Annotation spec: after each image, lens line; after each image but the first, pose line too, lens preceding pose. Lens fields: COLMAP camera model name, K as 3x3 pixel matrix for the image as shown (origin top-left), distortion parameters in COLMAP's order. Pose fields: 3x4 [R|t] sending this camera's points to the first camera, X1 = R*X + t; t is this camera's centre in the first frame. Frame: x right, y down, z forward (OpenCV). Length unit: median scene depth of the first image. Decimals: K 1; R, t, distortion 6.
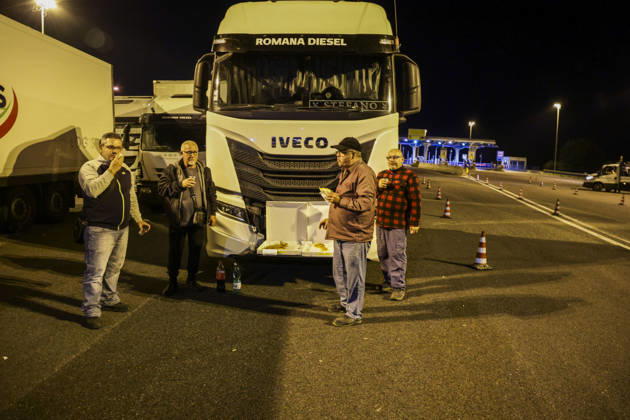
lens RADIAL K [[464.2, 0, 315.0], [0, 464.2, 210.0], [0, 0, 1]] dist [-0.066080, 0.006108]
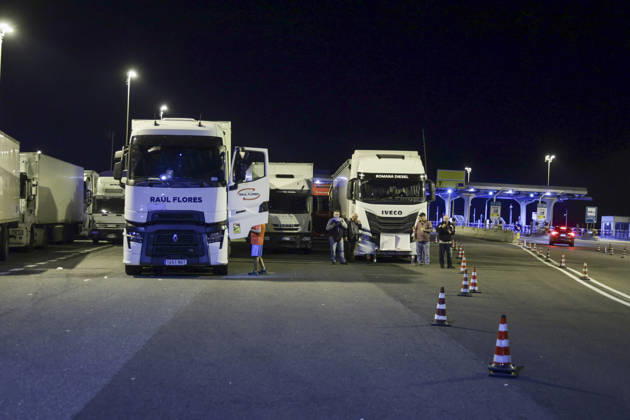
lens RADIAL K [[1027.6, 0, 315.0], [0, 1027.6, 210.0], [0, 0, 1]] dist [0.224803, -0.016491]
pose [[0.997048, 0.004051, 0.076676, -0.862573], [0.005121, 0.992875, -0.119054, 0.510066], [-0.076612, 0.119096, 0.989923, -4.528635]]
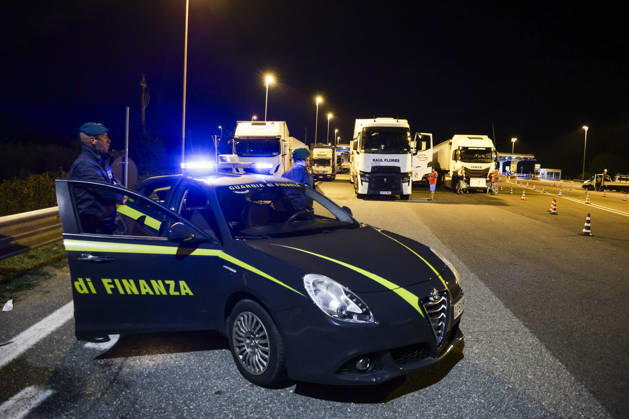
lens RADIAL K [[475.6, 0, 314.5], [0, 475.6, 209.5], [0, 0, 1]] dist [-0.045947, 0.003442]
pose [[0.997168, 0.015959, -0.073487, -1.340810], [-0.017660, 0.999590, -0.022553, 0.450040], [0.073097, 0.023787, 0.997041, -4.119656]]
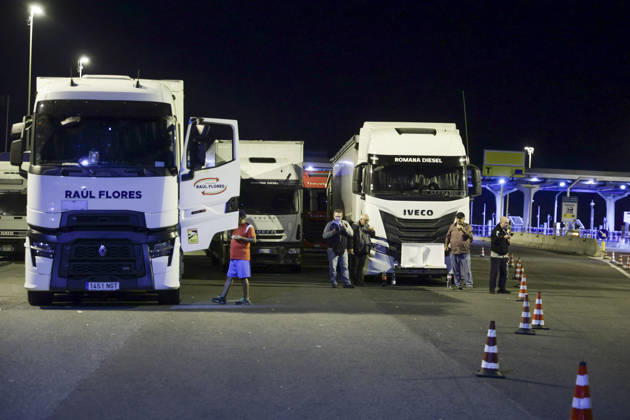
lens RADIAL K [[1493.8, 0, 315.0], [0, 1493.8, 210.0], [0, 0, 1]] dist [0.425415, 0.441553]
pose [[0.996583, 0.001473, 0.082583, -0.863458], [0.008349, 0.992924, -0.118459, 0.510427], [-0.082173, 0.118744, 0.989519, -4.531304]]
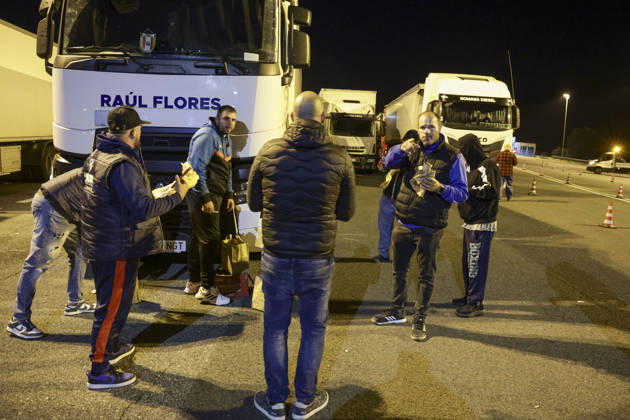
lens RADIAL K [[502.9, 0, 340.4], [0, 502.9, 196.8], [0, 0, 1]] dist [-0.083142, 0.001112]
pose [[0.997416, 0.024074, 0.067691, -0.847039], [-0.024580, 0.999676, 0.006648, 0.149423], [-0.067509, -0.008295, 0.997684, -1.491135]]
